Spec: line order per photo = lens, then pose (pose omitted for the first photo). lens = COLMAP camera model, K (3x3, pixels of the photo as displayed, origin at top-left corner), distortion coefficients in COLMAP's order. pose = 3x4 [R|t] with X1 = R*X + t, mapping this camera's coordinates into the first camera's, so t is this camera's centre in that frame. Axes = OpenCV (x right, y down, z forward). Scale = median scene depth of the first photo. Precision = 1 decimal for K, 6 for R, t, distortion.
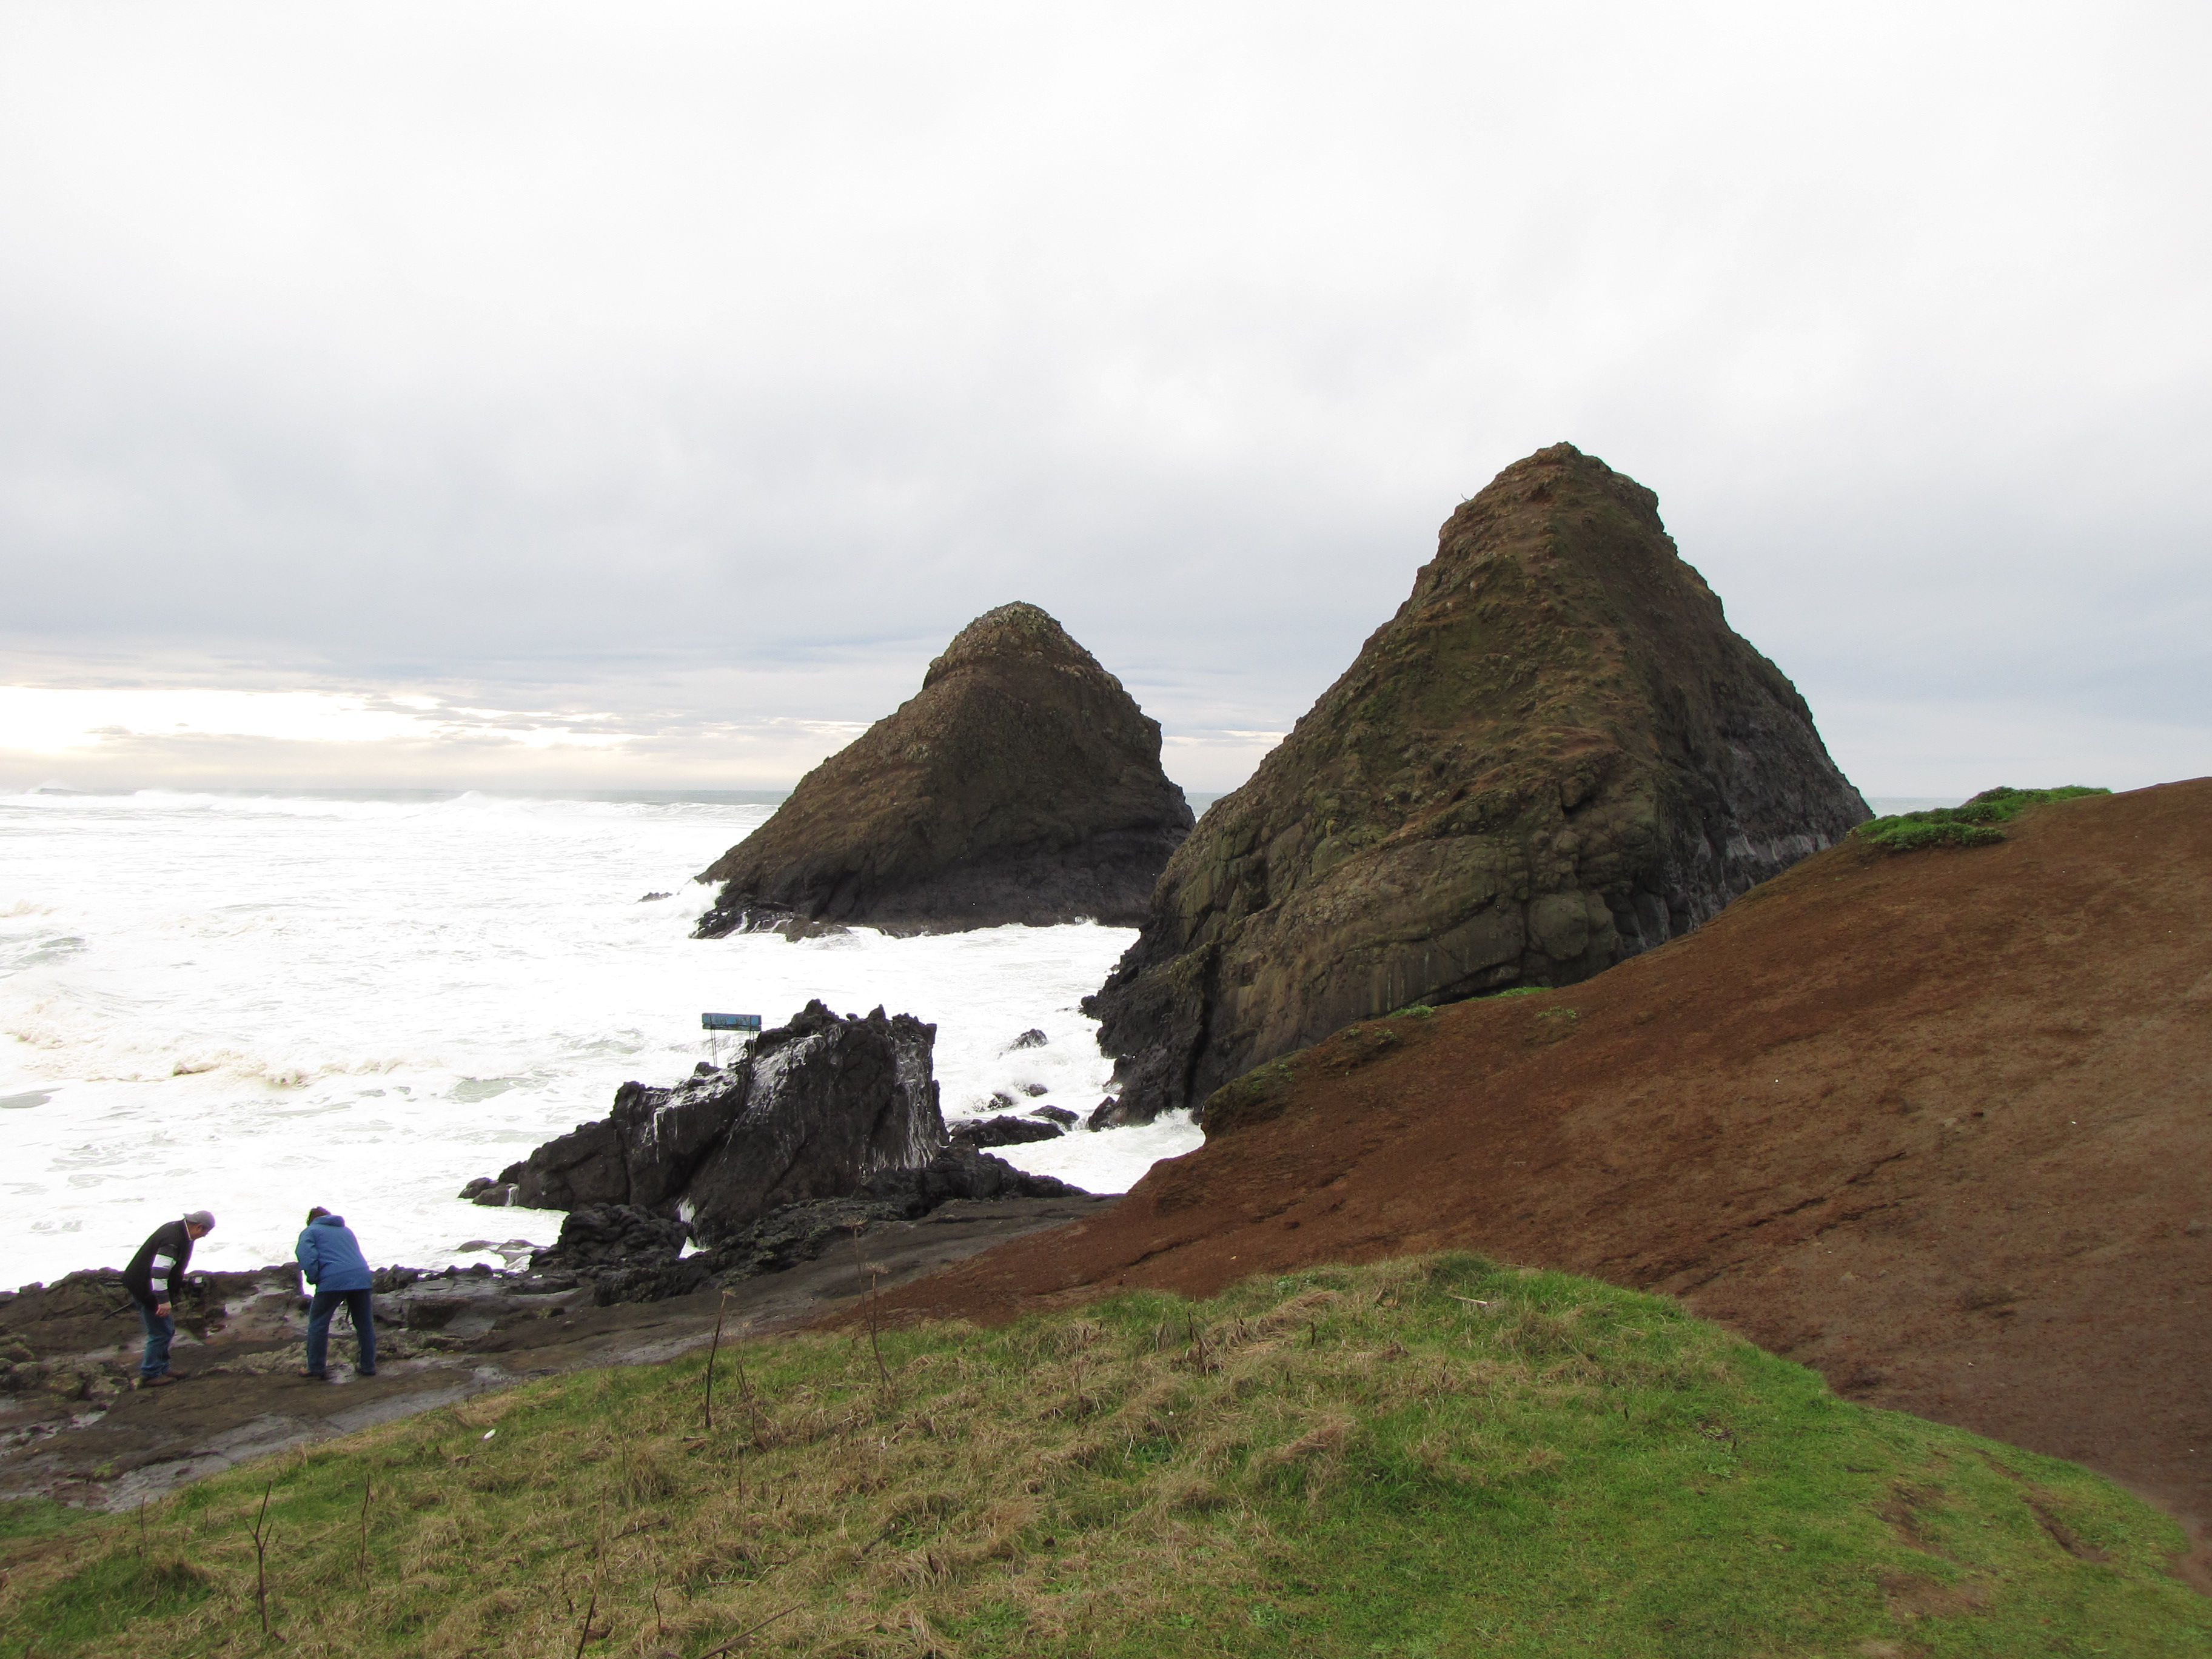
lens RADIAL K [[1878.3, 0, 1158.5], [0, 1878.3, 764.6], [0, 0, 1]] dist [-0.186031, 0.169909]
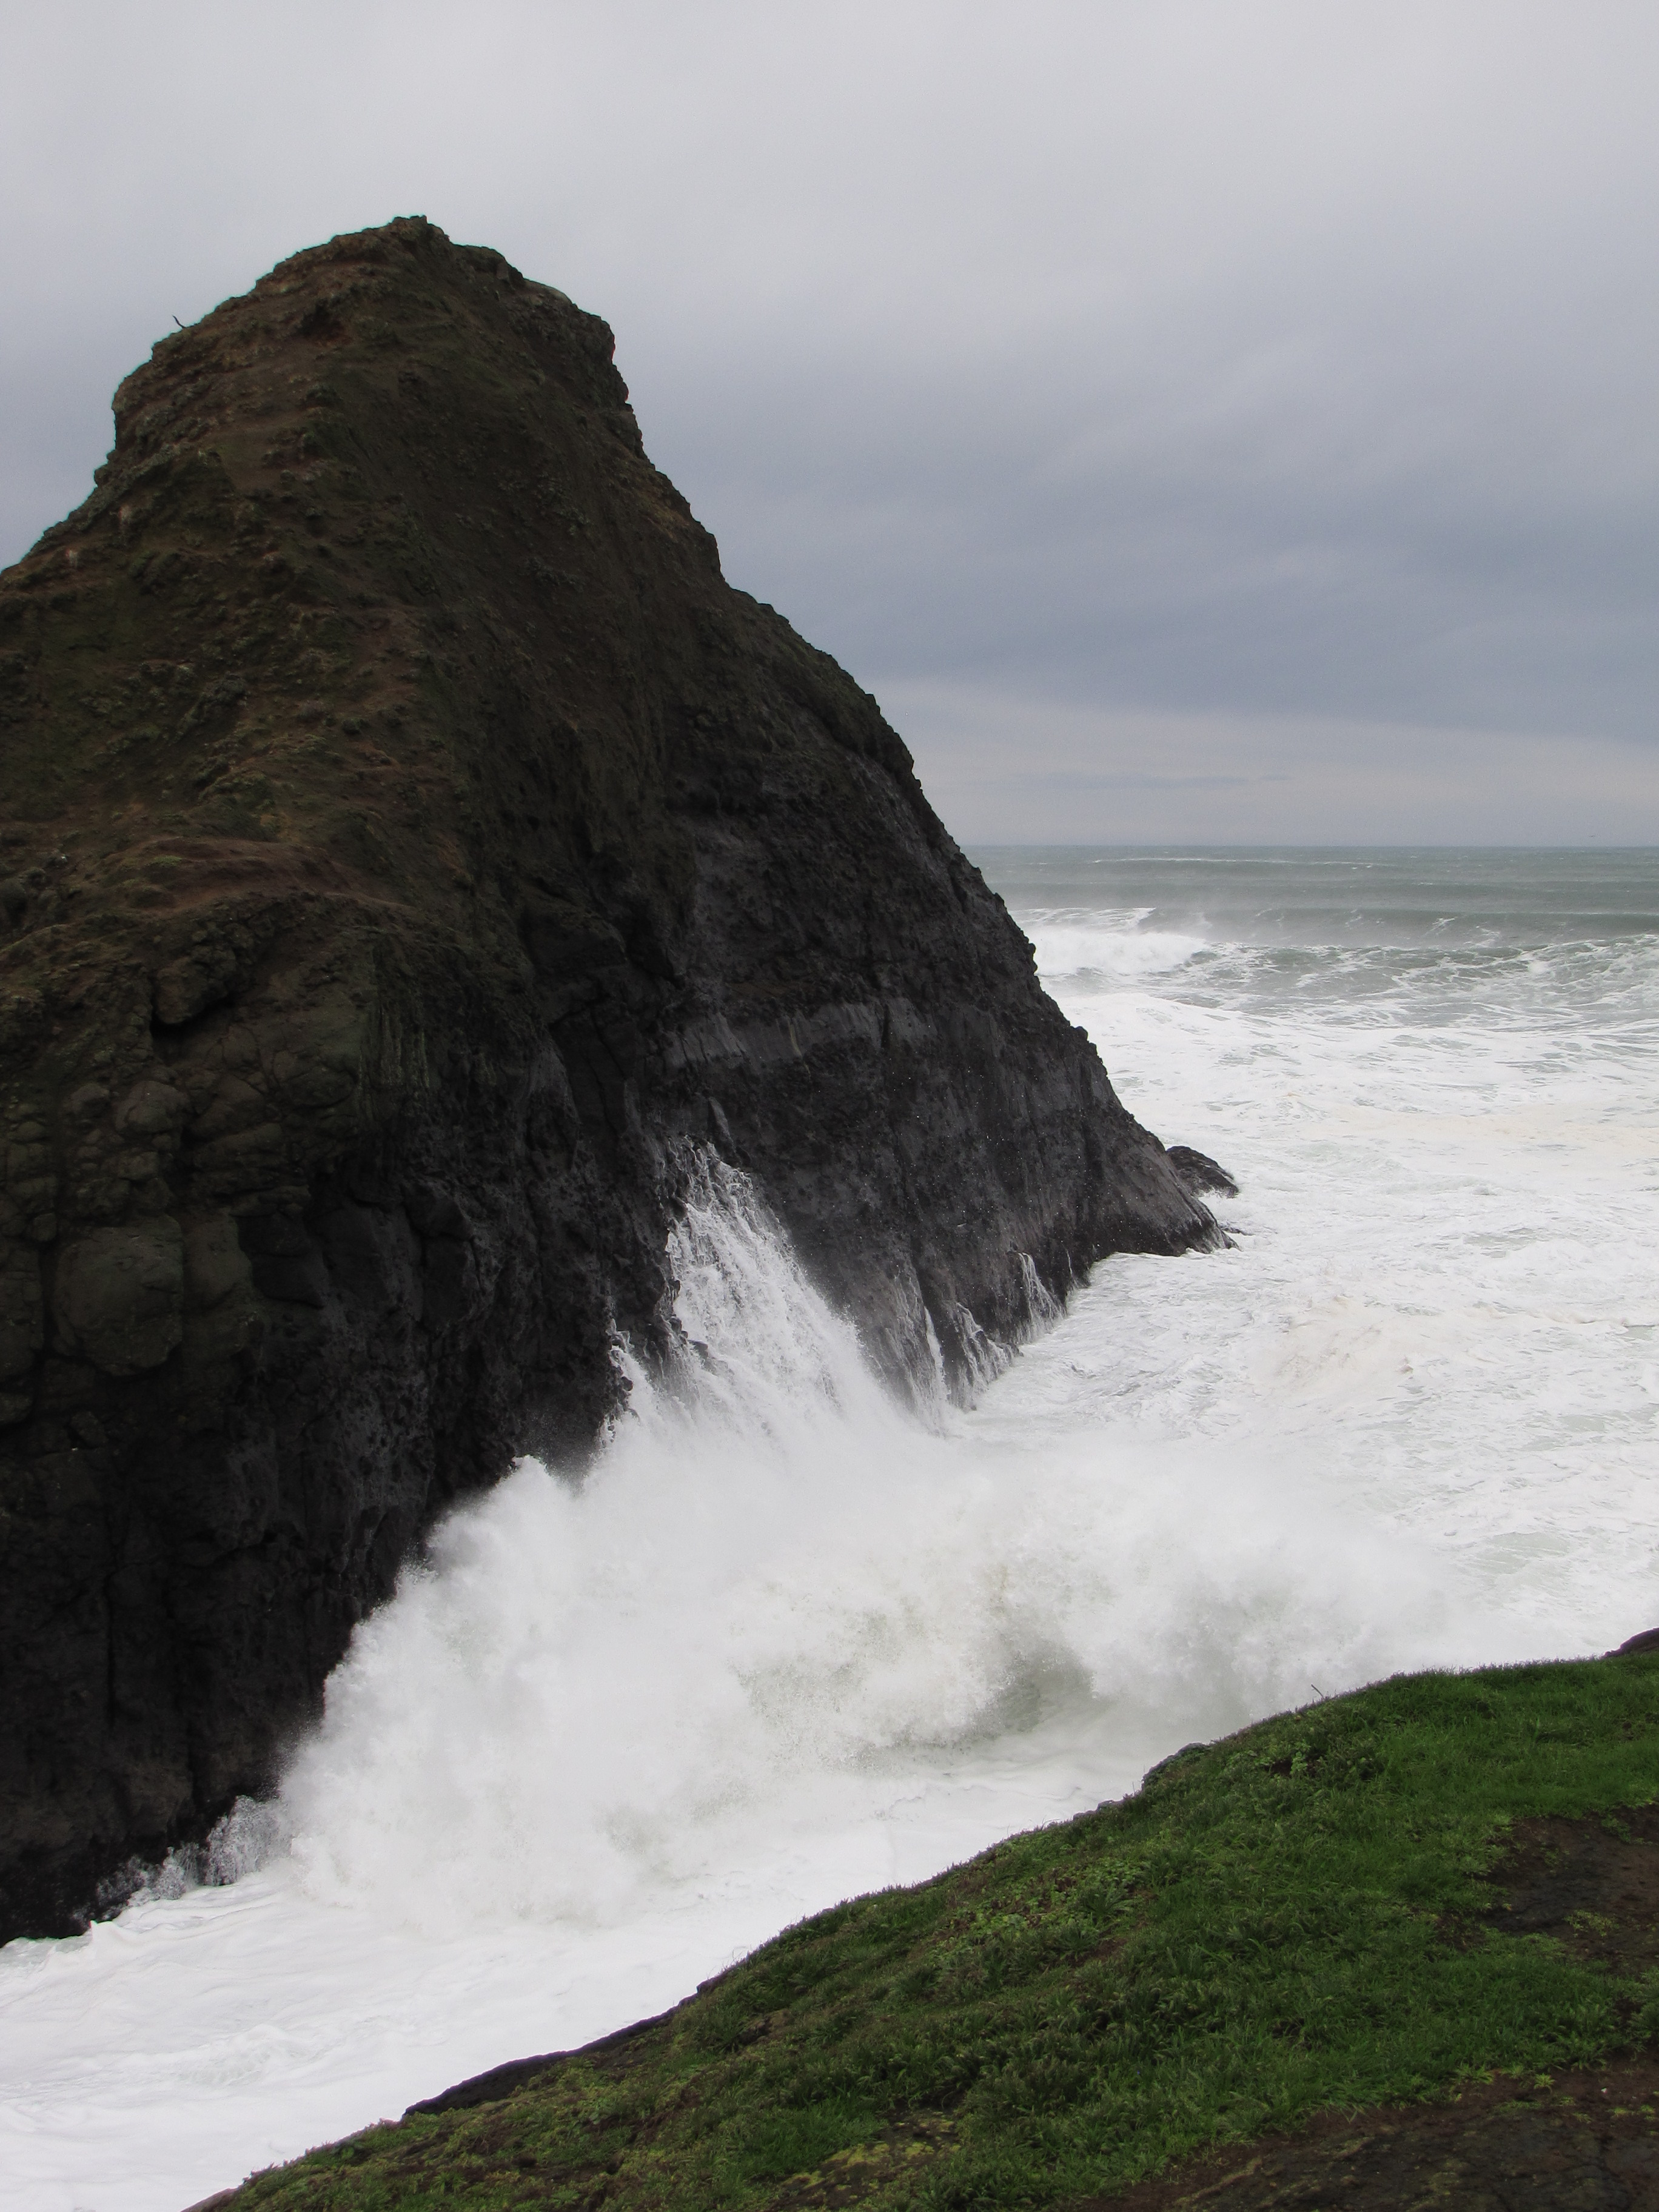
lens RADIAL K [[3260.2, 0, 779.4], [0, 3260.2, 1011.5], [0, 0, 1]] dist [0.000333, 0.424449]
pose [[0.969653, -0.019000, 0.243744, 0.136620], [0.002563, 0.997711, 0.067574, -0.027406], [-0.244470, -0.064898, 0.967483, 0.153421]]
